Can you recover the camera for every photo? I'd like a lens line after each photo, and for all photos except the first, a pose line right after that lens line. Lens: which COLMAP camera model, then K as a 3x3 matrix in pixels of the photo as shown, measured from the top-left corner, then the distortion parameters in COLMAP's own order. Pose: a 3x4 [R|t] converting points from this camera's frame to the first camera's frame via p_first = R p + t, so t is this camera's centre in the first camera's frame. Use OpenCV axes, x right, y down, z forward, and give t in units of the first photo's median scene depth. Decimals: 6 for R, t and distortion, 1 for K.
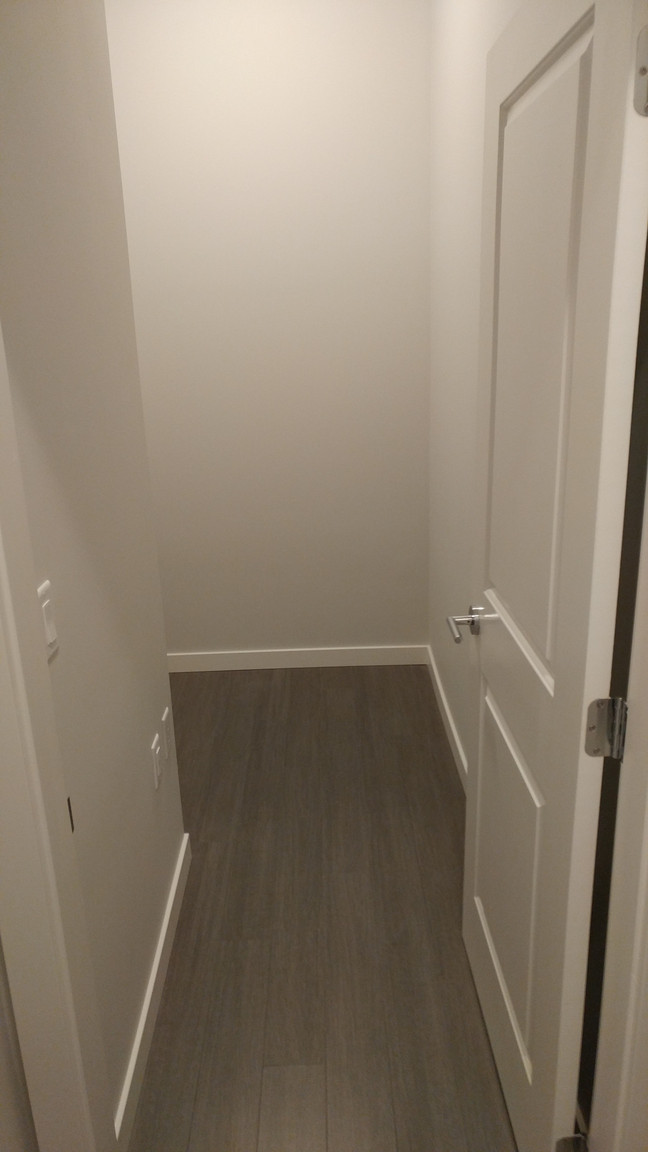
lens RADIAL K [[812.7, 0, 324.0], [0, 812.7, 576.0], [0, 0, 1]] dist [-0.000082, -0.004782]
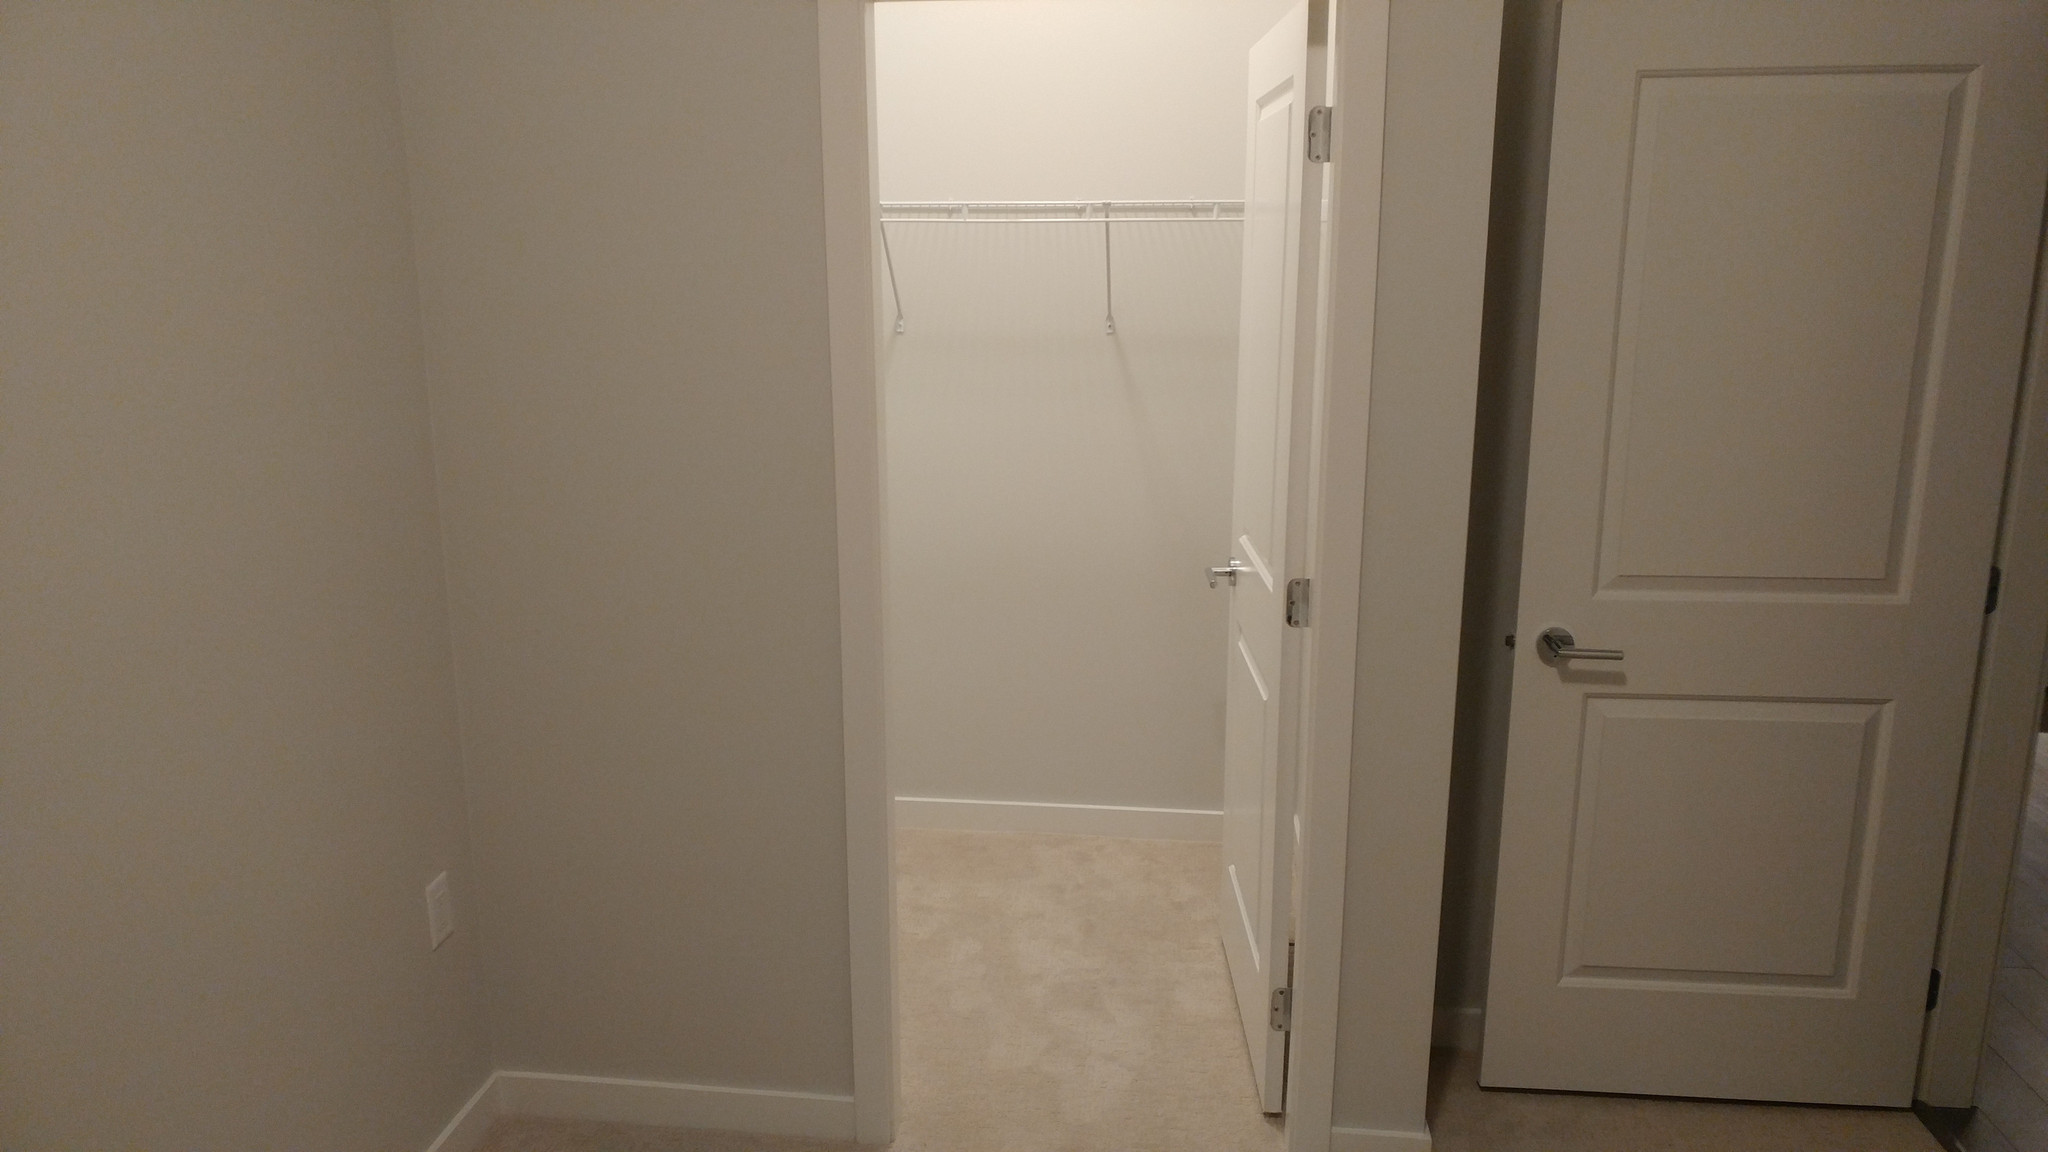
lens RADIAL K [[1444.8, 0, 1024.0], [0, 1444.8, 576.0], [0, 0, 1]] dist [-0.000082, -0.004782]
pose [[0.997893, 0.040928, -0.050349, 0.014062], [-0.045886, 0.993764, -0.101622, 0.259460], [0.045875, 0.103718, 0.993548, -0.839276]]
